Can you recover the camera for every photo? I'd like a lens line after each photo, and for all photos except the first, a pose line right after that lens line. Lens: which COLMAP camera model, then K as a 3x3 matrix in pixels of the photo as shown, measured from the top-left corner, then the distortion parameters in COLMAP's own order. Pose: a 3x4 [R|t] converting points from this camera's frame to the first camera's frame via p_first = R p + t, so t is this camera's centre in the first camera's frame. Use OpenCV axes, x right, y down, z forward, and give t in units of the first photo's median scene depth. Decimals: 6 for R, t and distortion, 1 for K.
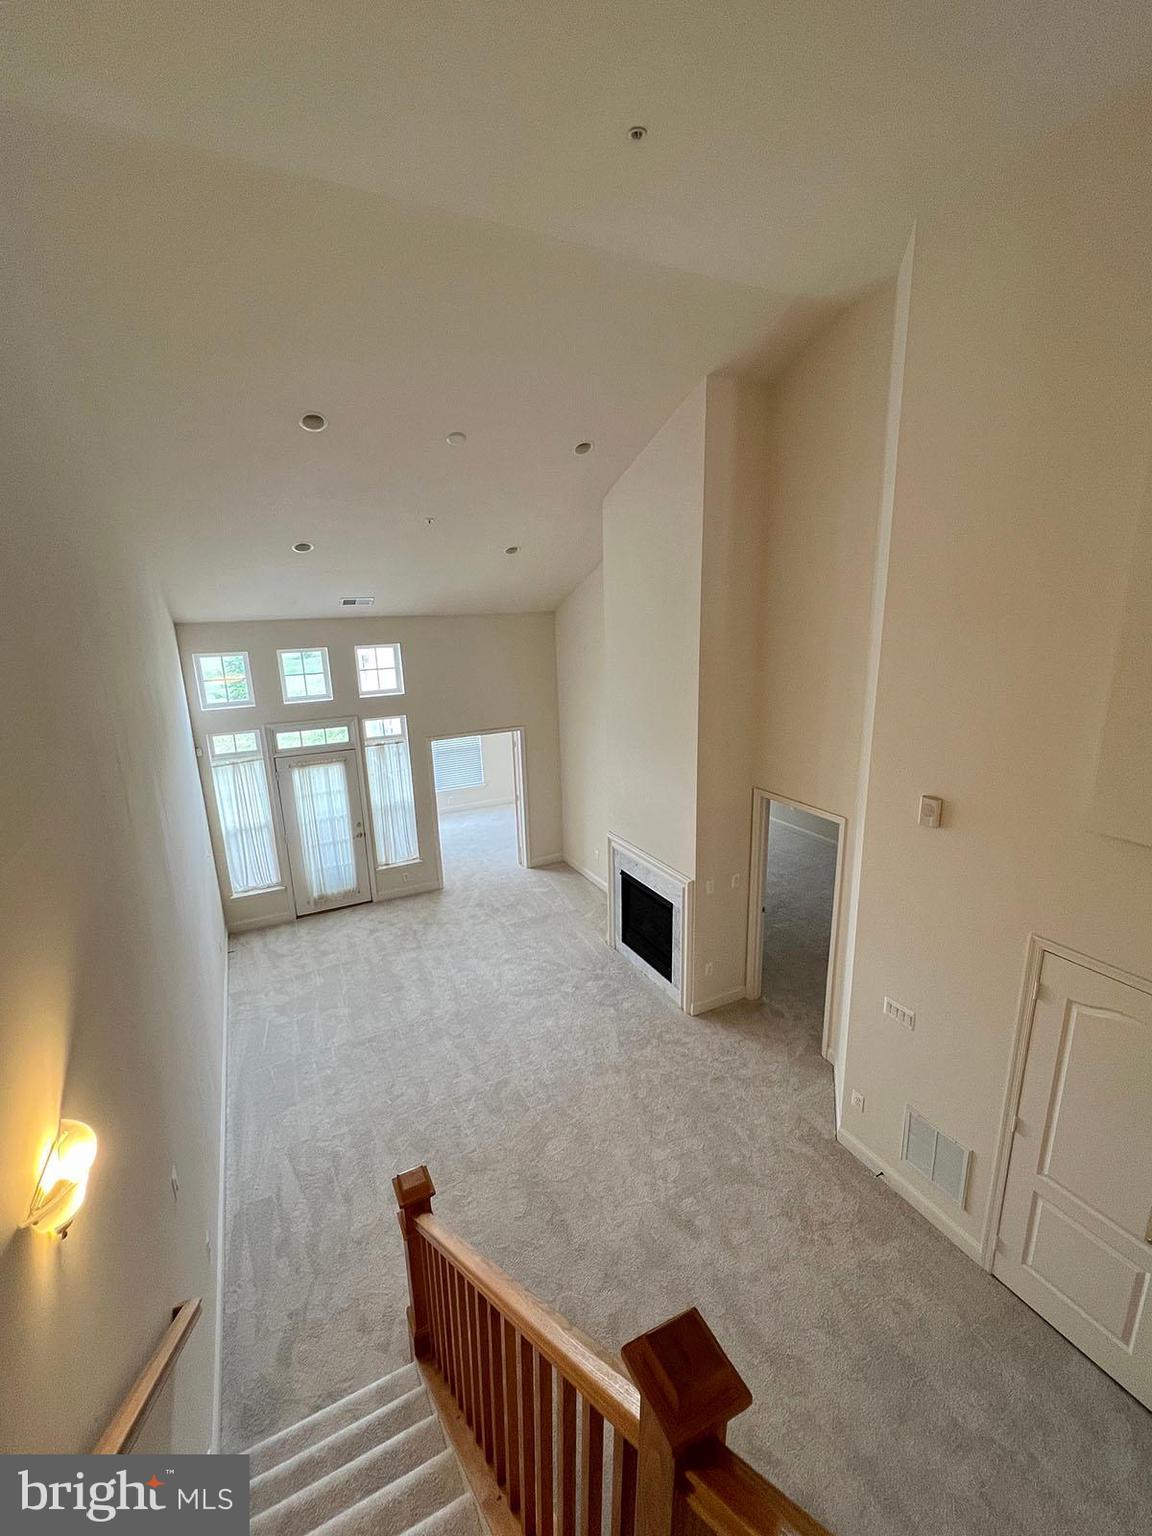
lens RADIAL K [[658.3, 0, 590.7], [0, 658.3, 769.5], [0, 0, 1]] dist [-0.010250, -0.000825]
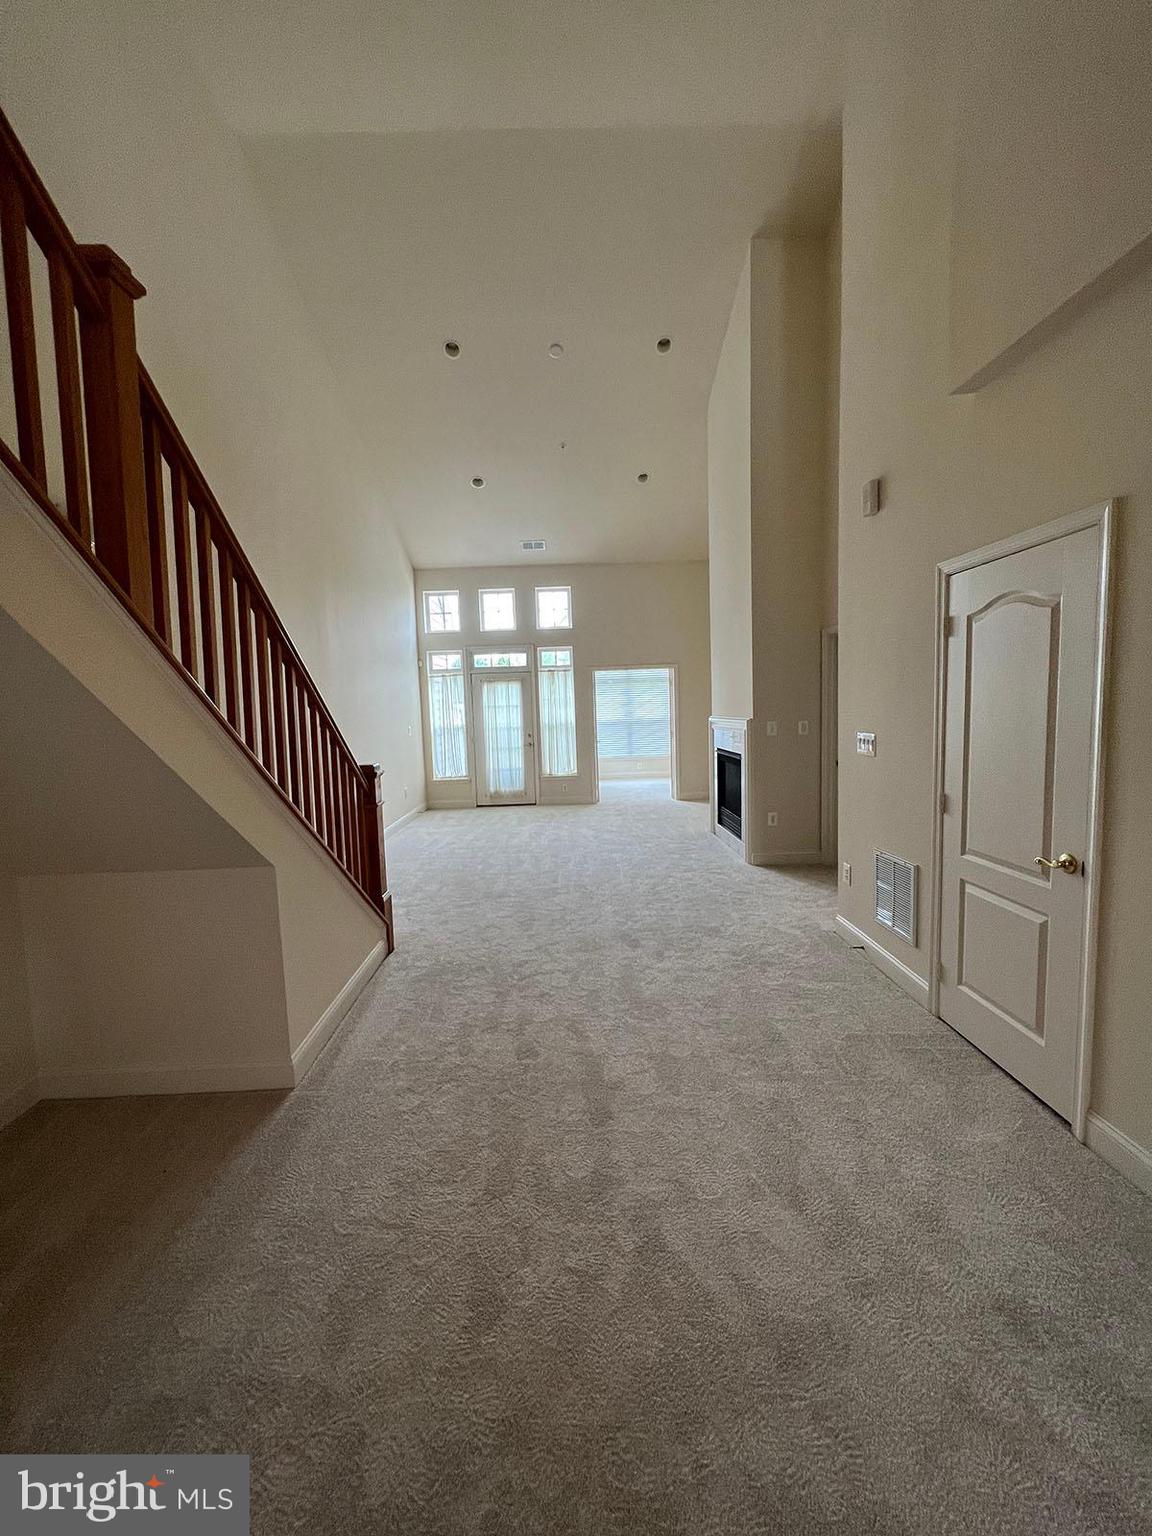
lens RADIAL K [[658.3, 0, 565.7], [0, 658.3, 783.0], [0, 0, 1]] dist [-0.010250, -0.000825]
pose [[0.873518, 0.031903, -0.485745, 0.338451], [-0.104313, 0.986938, -0.122766, 0.359332], [0.475483, 0.157908, 0.865437, 0.005945]]
